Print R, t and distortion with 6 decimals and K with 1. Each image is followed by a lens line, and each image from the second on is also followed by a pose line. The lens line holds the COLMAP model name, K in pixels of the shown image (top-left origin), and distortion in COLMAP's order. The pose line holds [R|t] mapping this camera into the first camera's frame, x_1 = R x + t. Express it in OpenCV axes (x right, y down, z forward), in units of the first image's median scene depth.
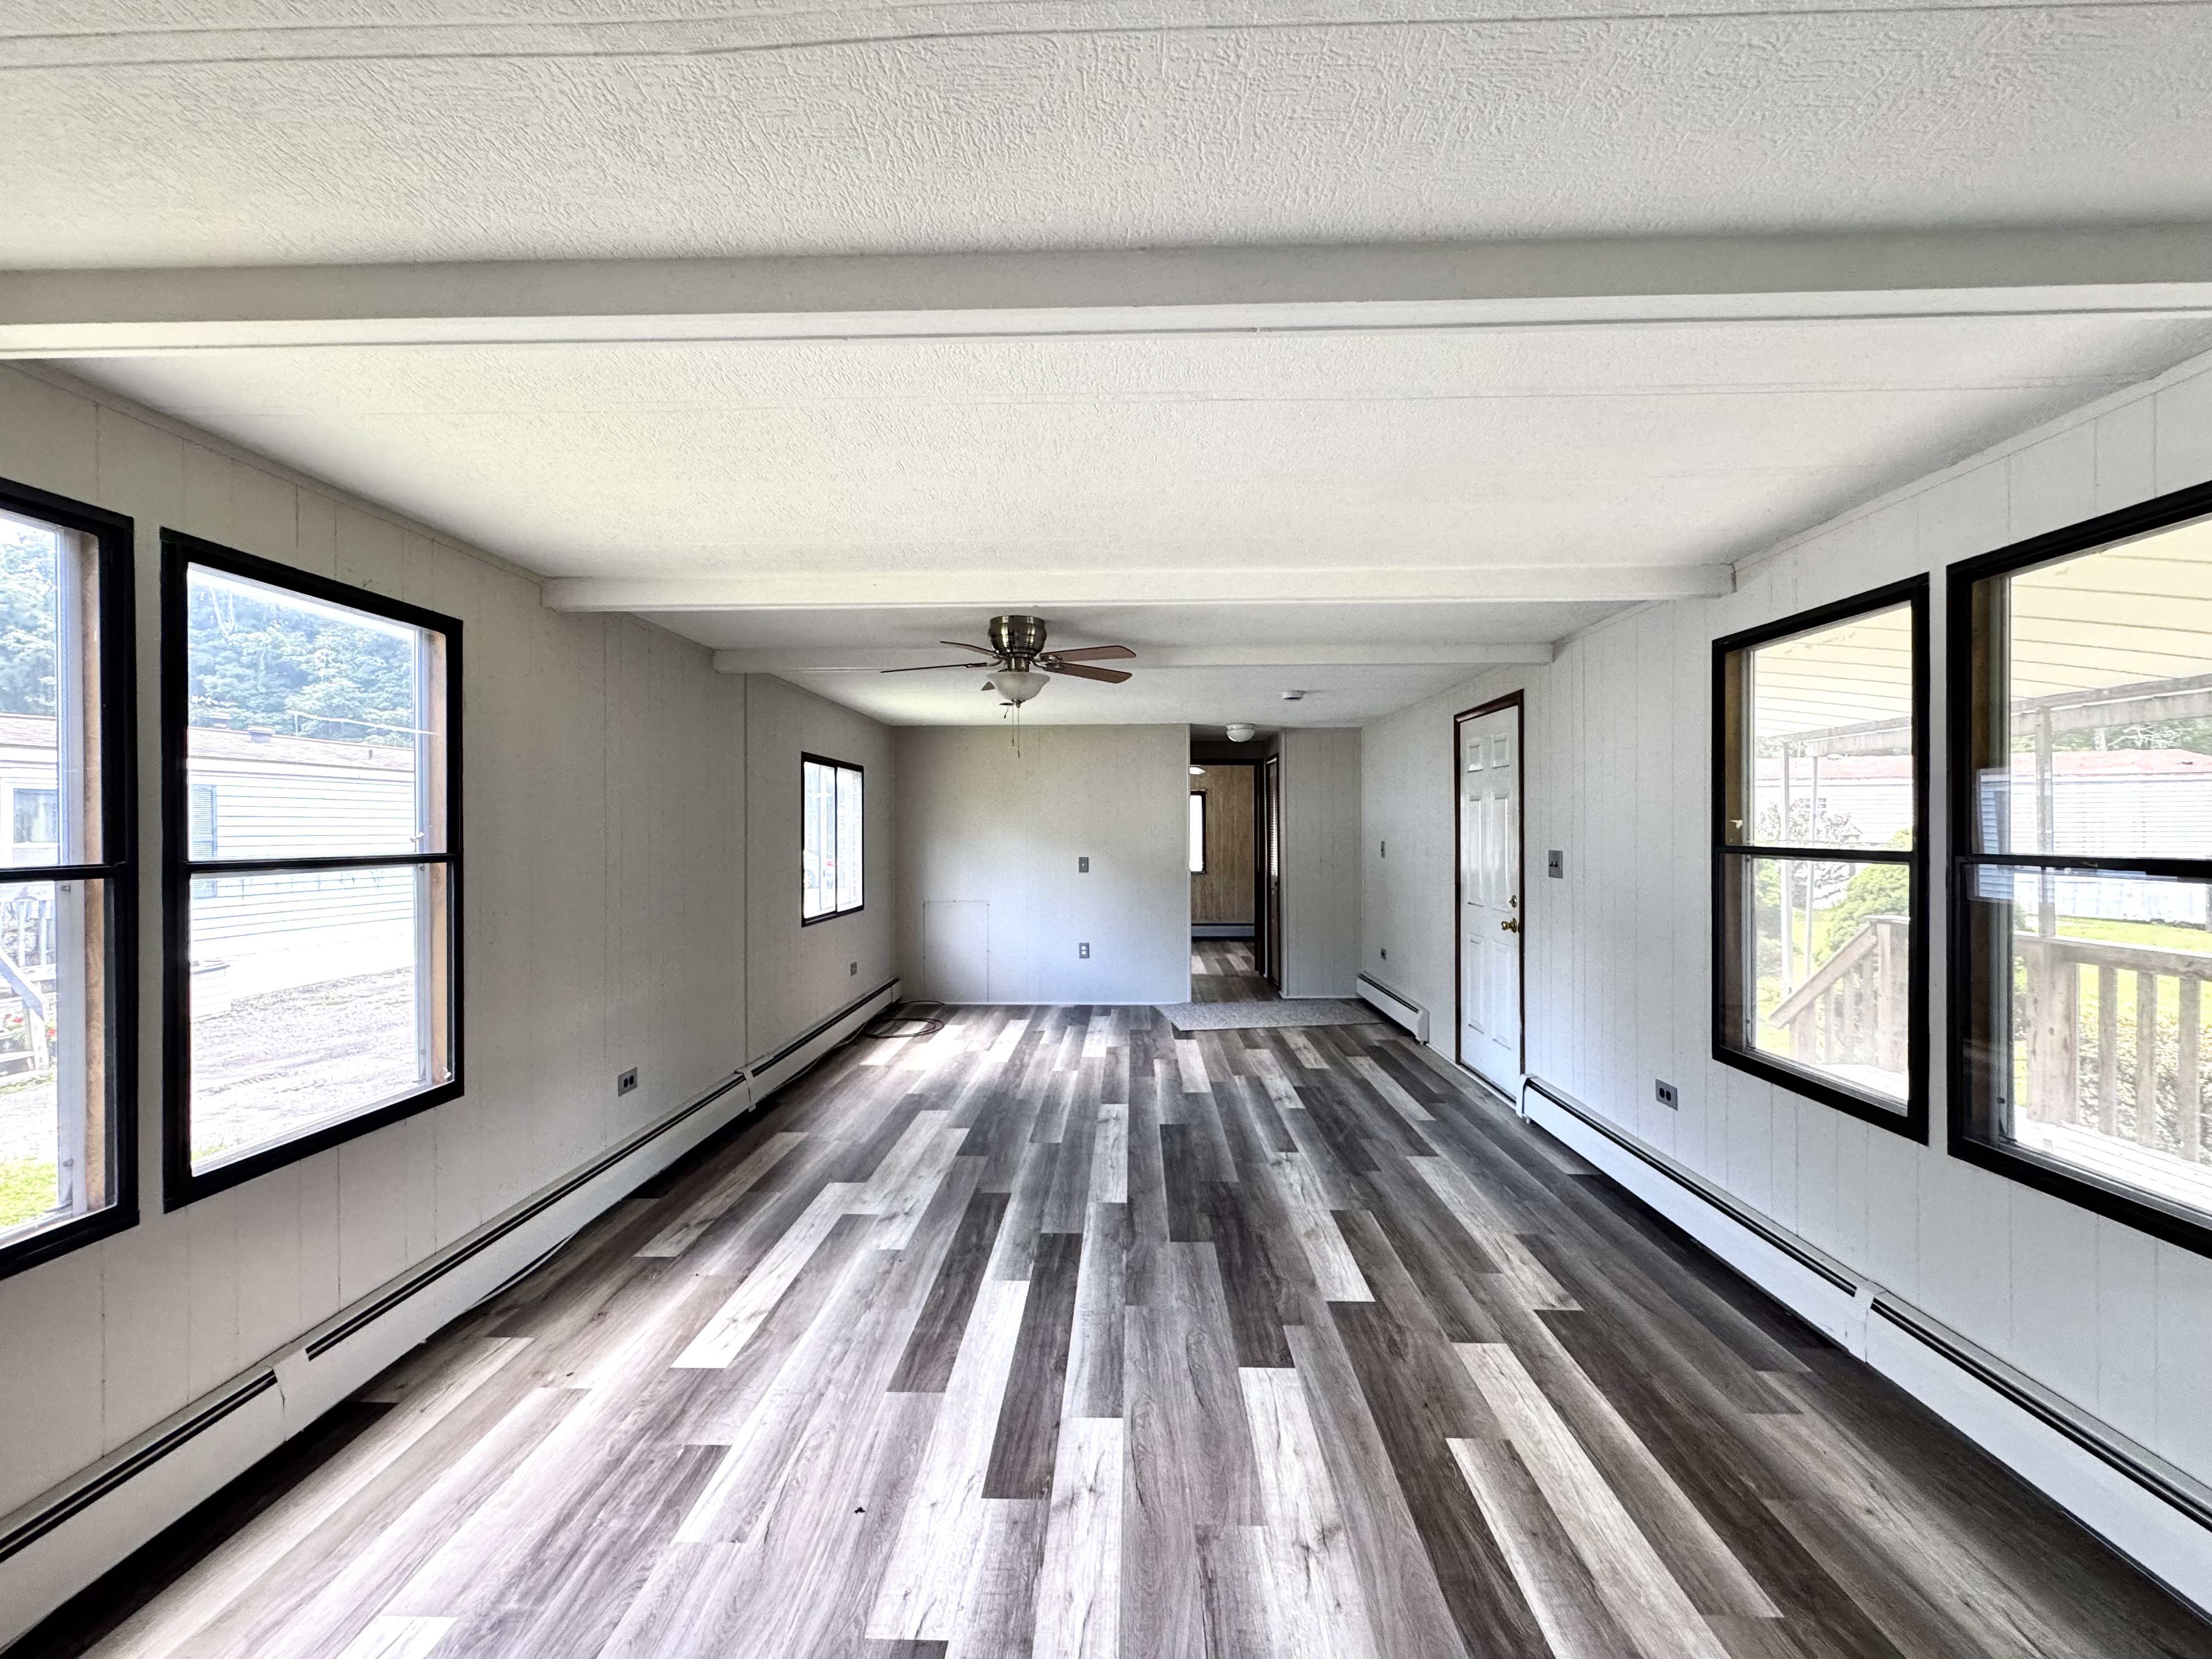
lens RADIAL K [[883.2, 0, 1108.2], [0, 883.2, 827.0], [0, 0, 1]] dist [-0.002142, 0.000626]
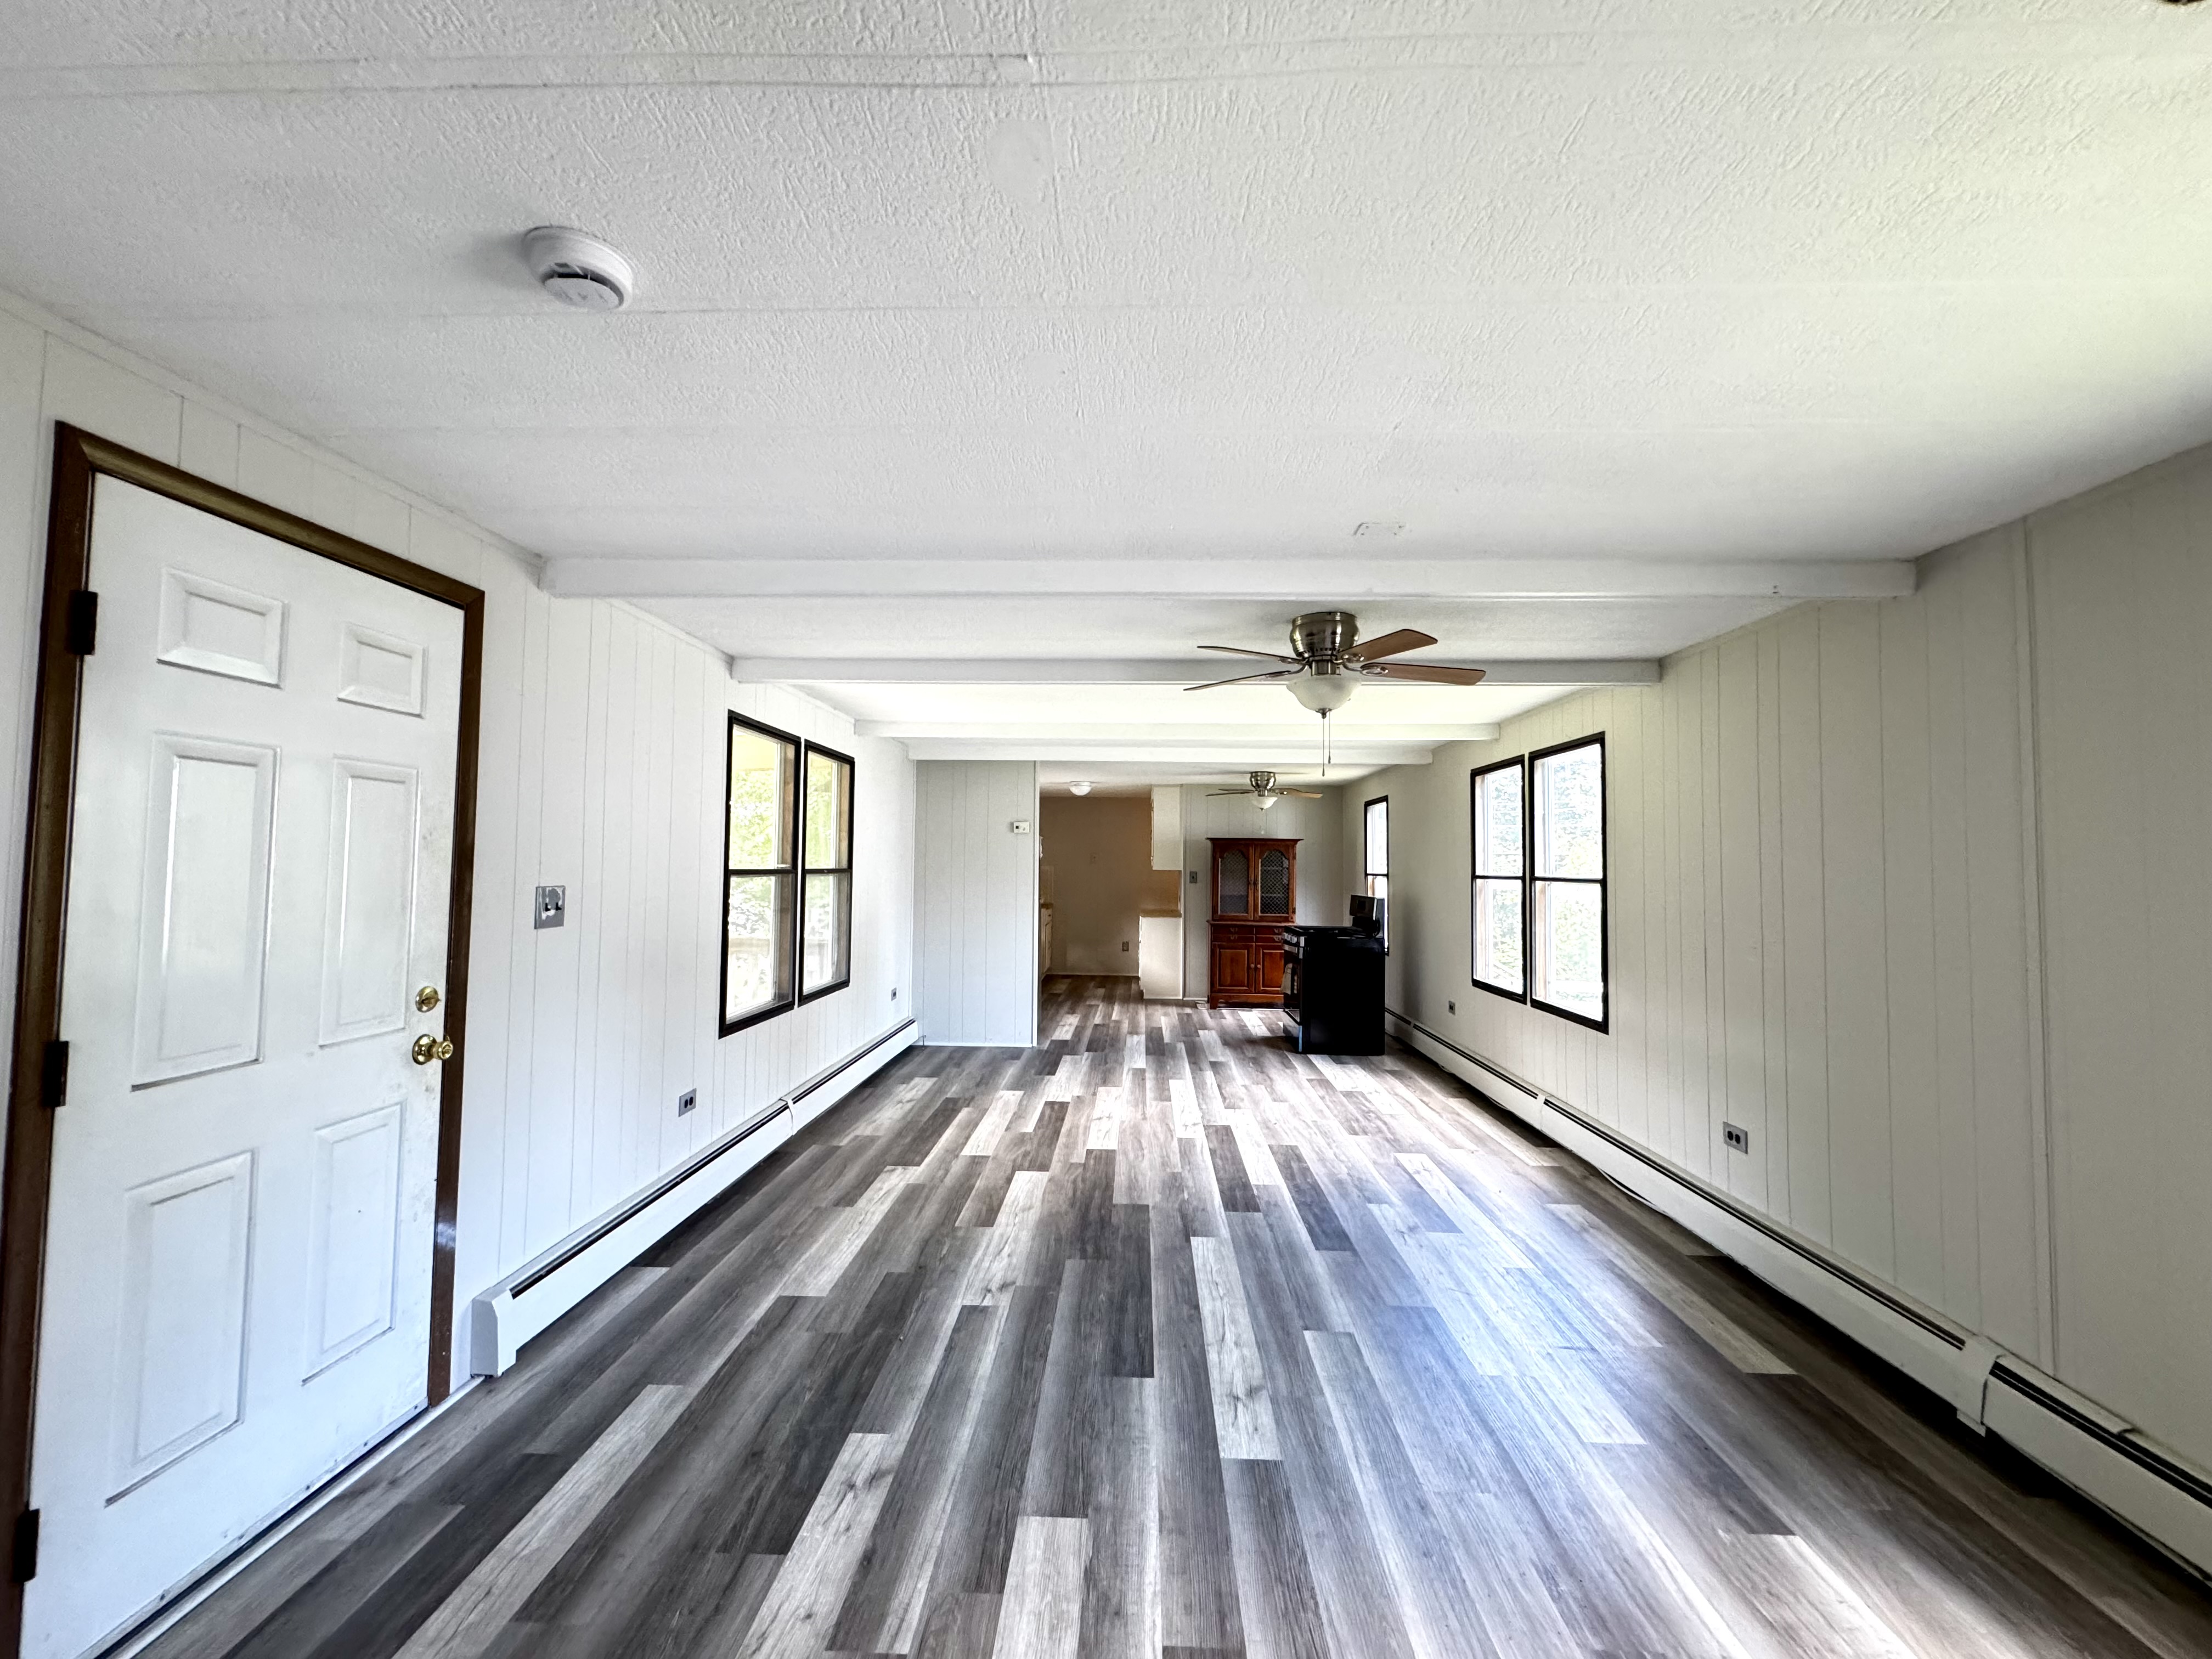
lens RADIAL K [[883.2, 0, 1096.7], [0, 883.2, 832.6], [0, 0, 1]] dist [-0.002142, 0.000626]
pose [[-0.999782, -0.006219, 0.019943, 0.113579], [-0.006986, 0.999228, -0.038652, 0.011225], [-0.019687, -0.038783, -0.999054, 2.081921]]
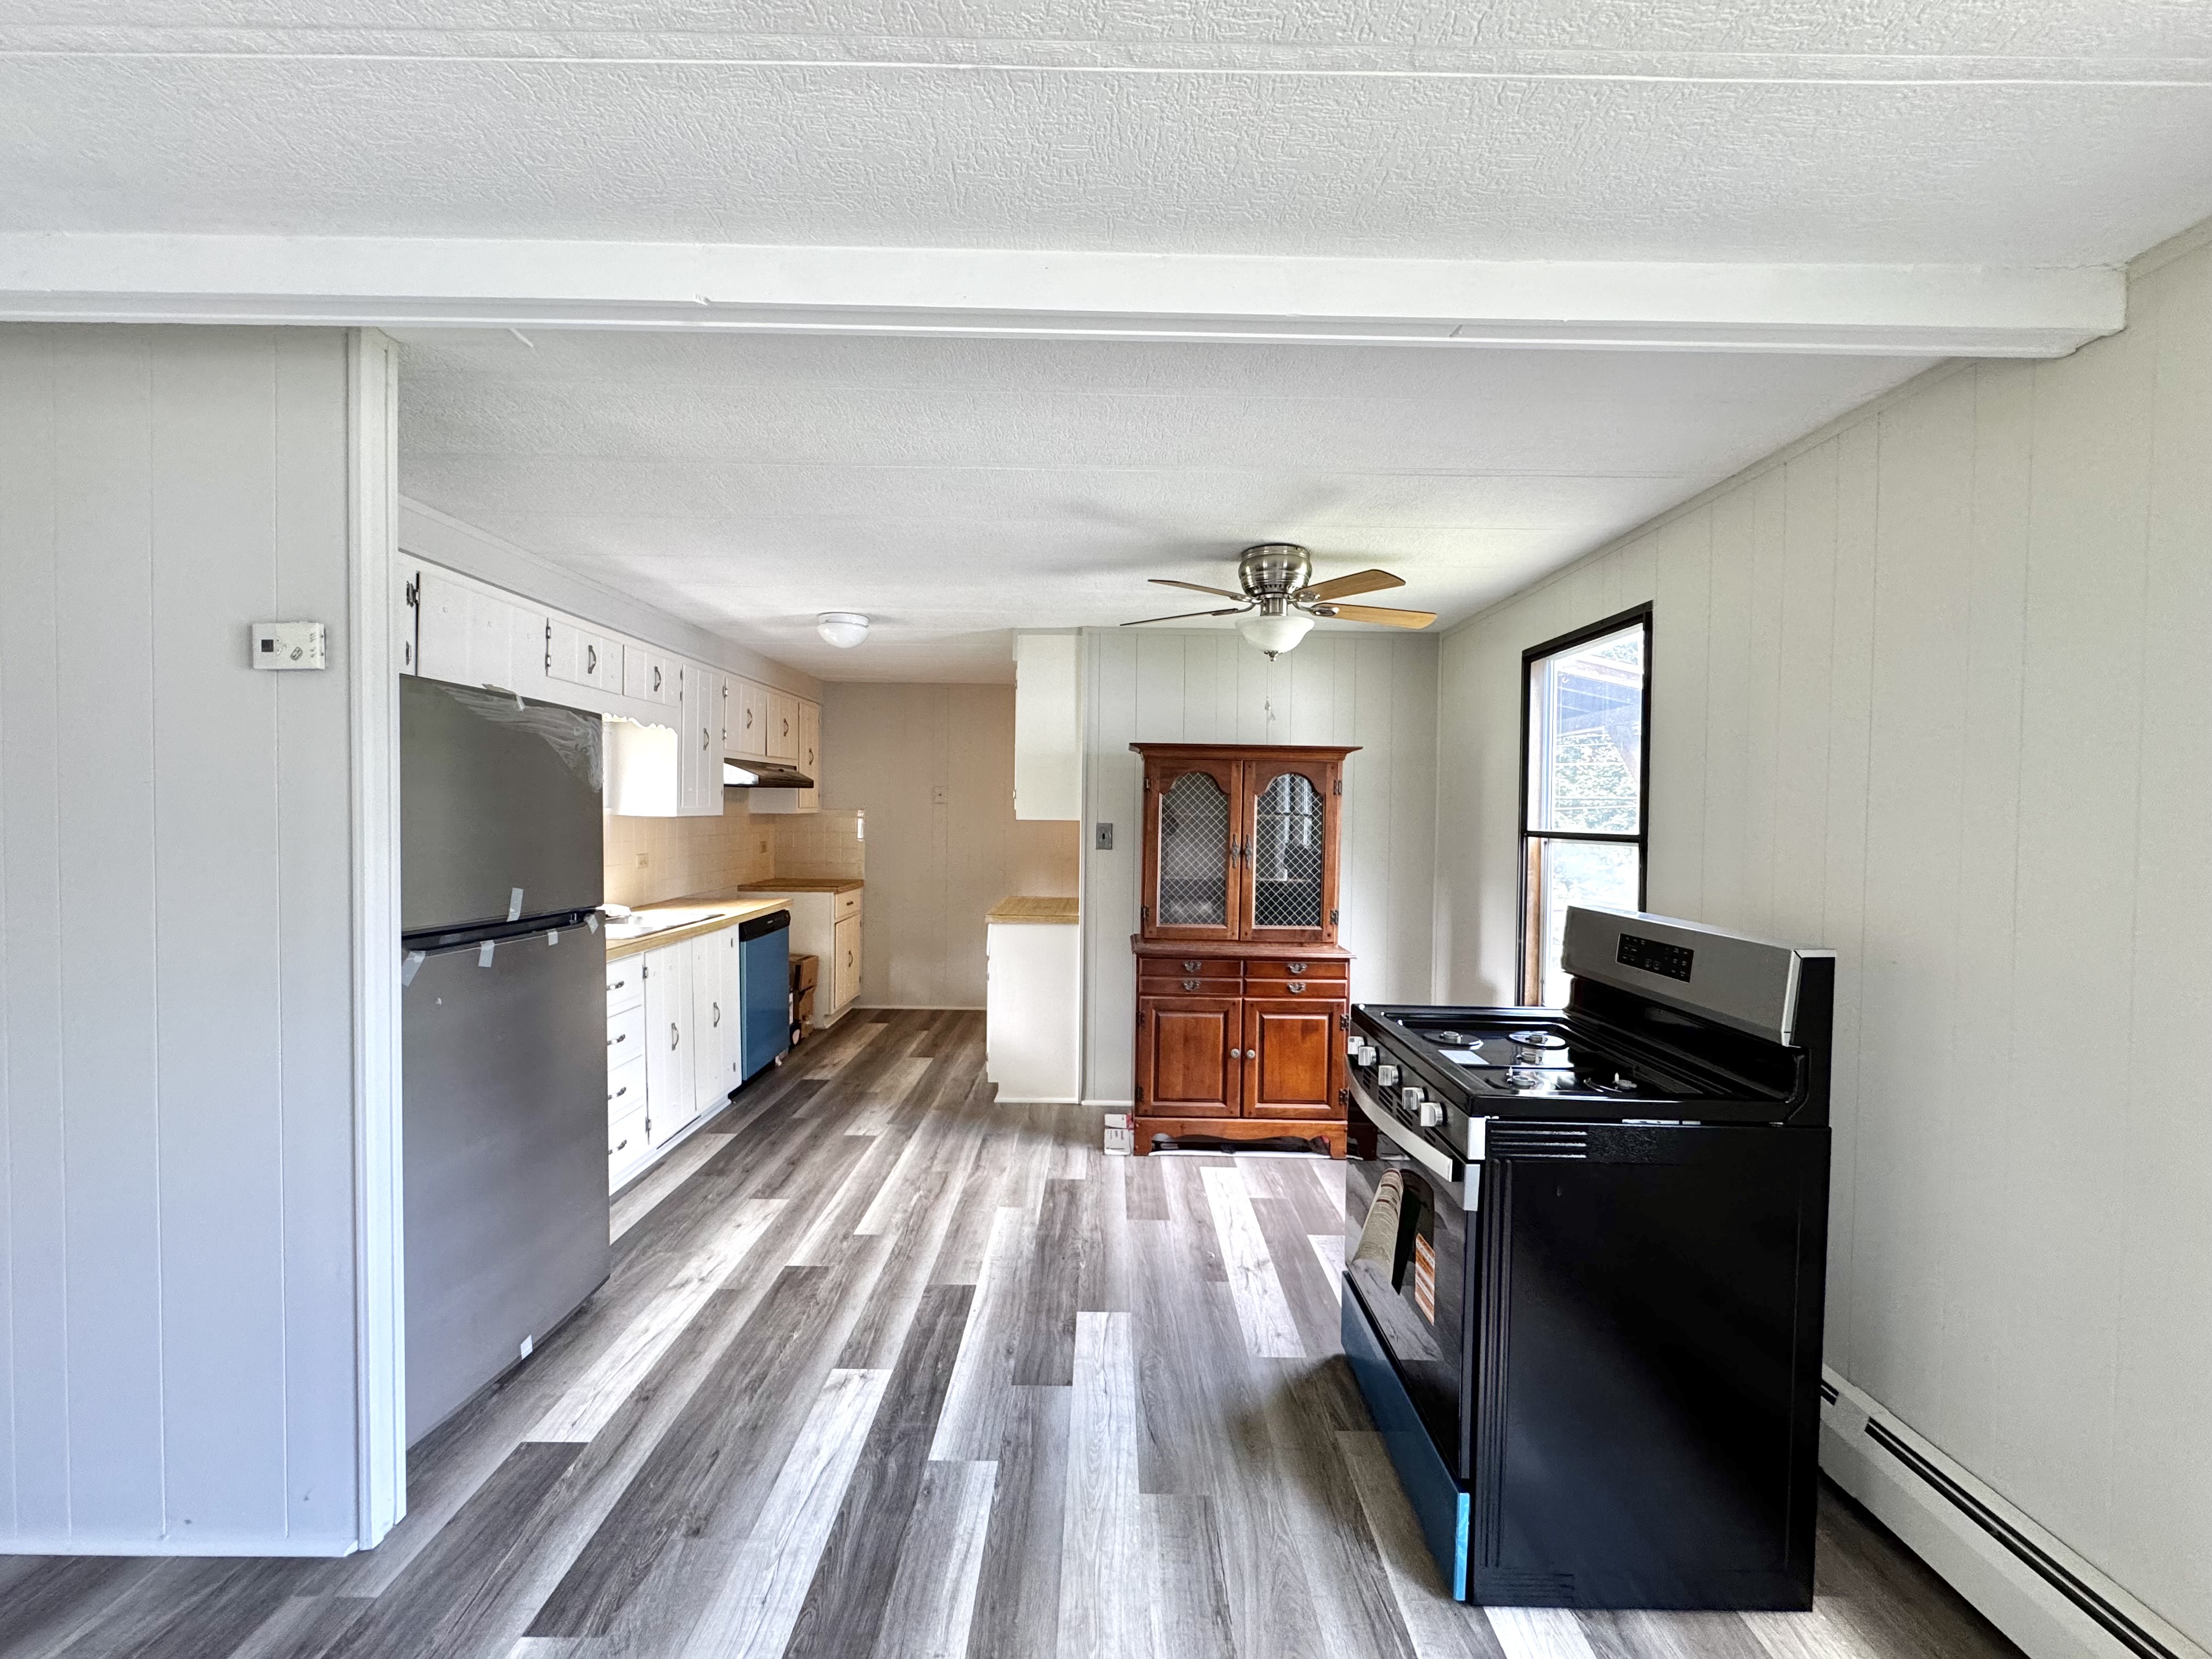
lens RADIAL K [[883.2, 0, 1112.1], [0, 883.2, 830.7], [0, 0, 1]] dist [-0.002142, 0.000626]
pose [[-0.998040, -0.007816, -0.062087, 0.081057], [-0.008387, 0.999925, 0.008945, 0.013229], [0.062013, 0.009448, -0.998031, 1.815857]]
